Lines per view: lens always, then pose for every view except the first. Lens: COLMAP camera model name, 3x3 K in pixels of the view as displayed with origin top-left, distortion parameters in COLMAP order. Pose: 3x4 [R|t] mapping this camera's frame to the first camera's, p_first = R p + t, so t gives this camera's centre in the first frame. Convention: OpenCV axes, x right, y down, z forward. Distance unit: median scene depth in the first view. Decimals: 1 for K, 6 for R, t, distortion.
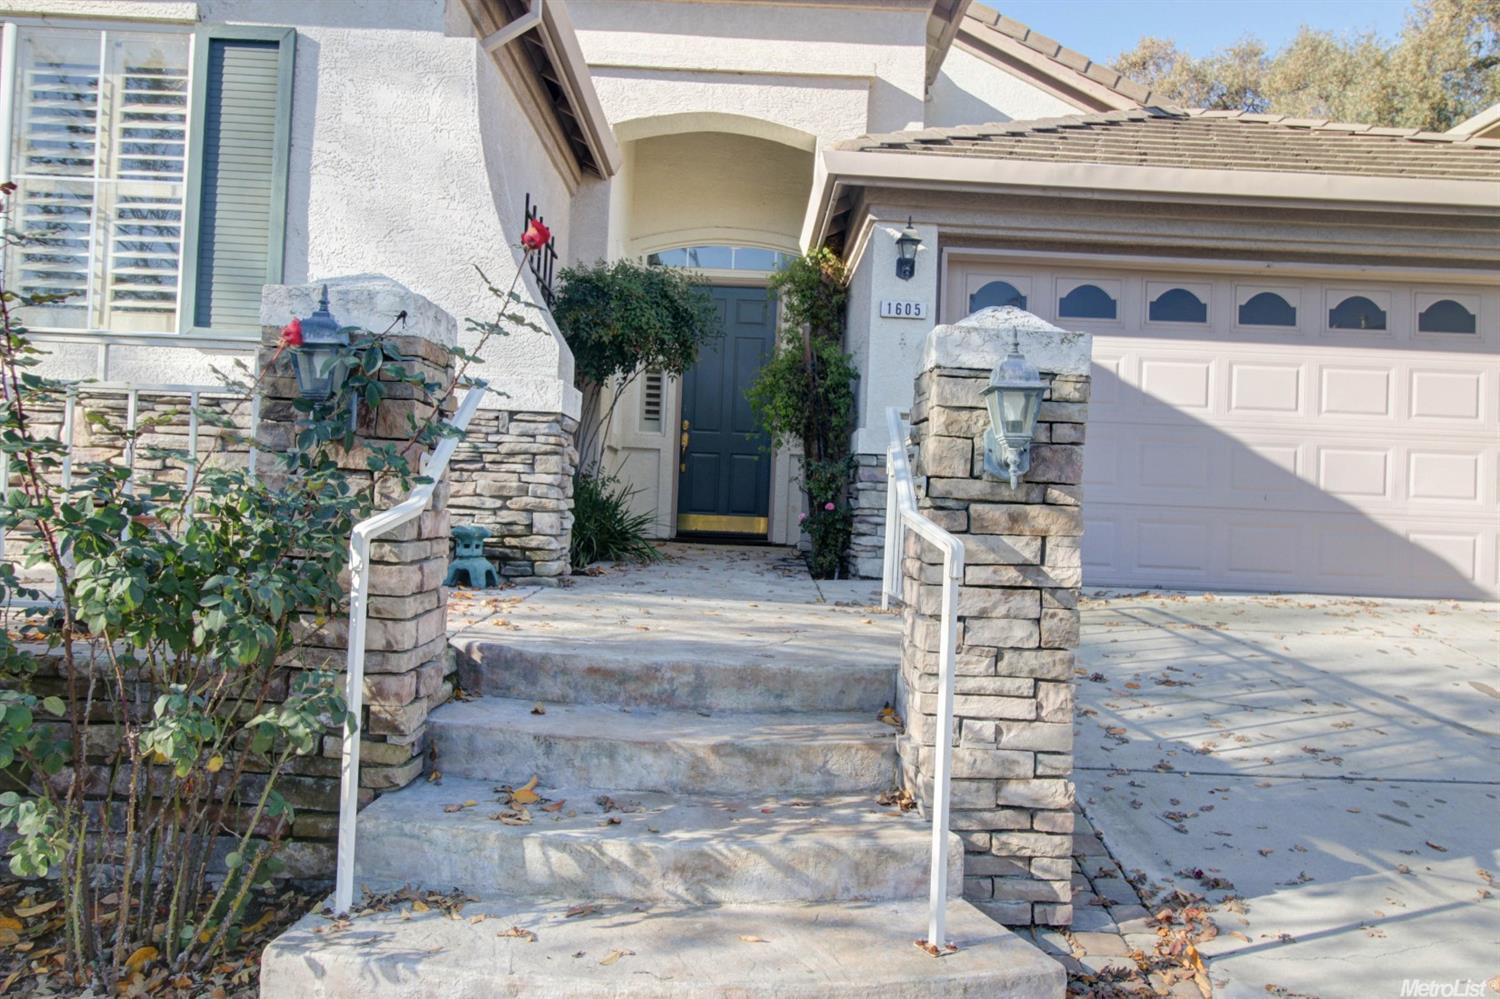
lens RADIAL K [[1197.8, 0, 752.5], [0, 1197.8, 499.5], [0, 0, 1]] dist [0.011978, 0.005216]
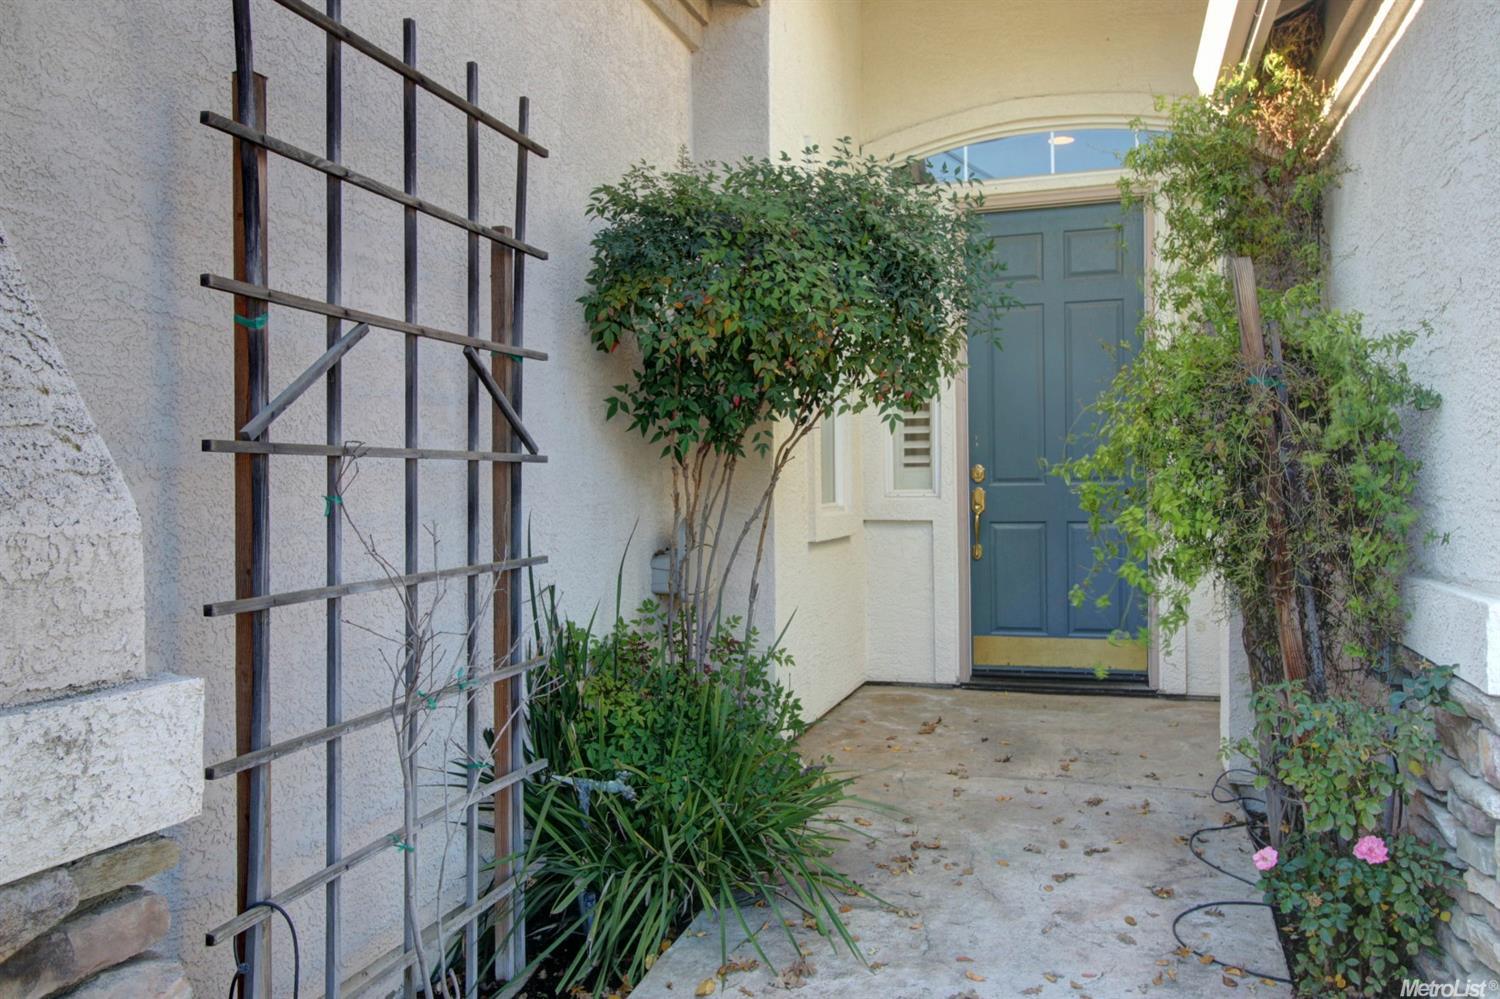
lens RADIAL K [[1197.8, 0, 747.0], [0, 1197.8, 495.0], [0, 0, 1]] dist [0.011978, 0.005216]
pose [[0.952278, -0.050464, -0.301031, 0.009487], [0.055905, 0.998391, 0.009483, -0.079084], [0.300068, -0.025859, 0.953567, 0.560236]]
